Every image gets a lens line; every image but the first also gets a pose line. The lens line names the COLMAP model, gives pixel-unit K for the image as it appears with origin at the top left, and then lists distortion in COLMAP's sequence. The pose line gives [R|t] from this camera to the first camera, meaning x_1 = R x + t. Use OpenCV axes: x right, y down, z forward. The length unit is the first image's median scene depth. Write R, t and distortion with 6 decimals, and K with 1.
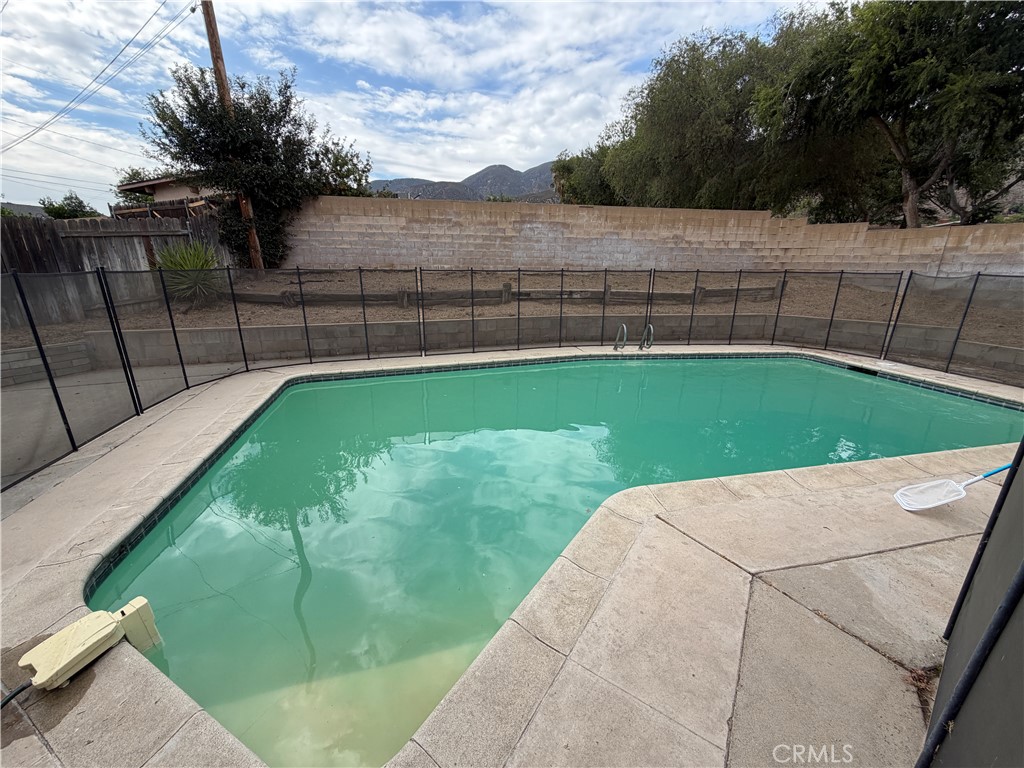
lens RADIAL K [[407.5, 0, 510.5], [0, 407.5, 387.4], [0, 0, 1]] dist [0.001885, 0.000169]
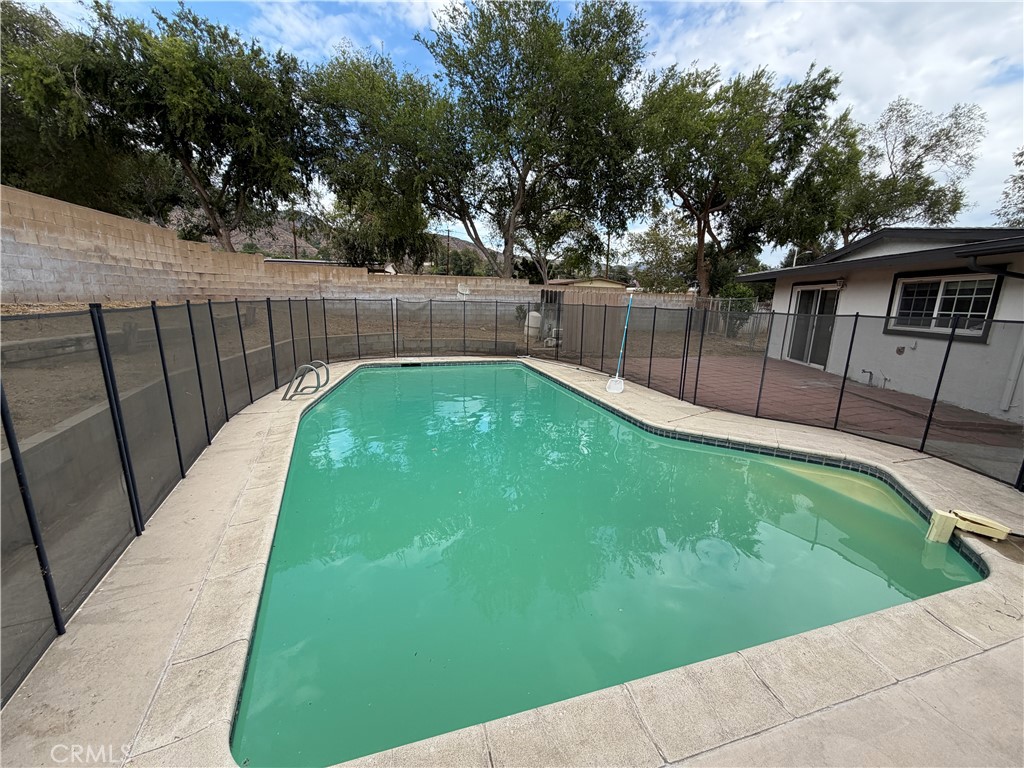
lens RADIAL K [[407.5, 0, 511.7], [0, 407.5, 386.3], [0, 0, 1]] dist [0.001885, 0.000169]
pose [[-0.050328, -0.221141, 0.973942, -0.363085], [0.269065, 0.936120, 0.226457, -0.122556], [-0.961806, 0.273451, 0.012388, 0.389279]]
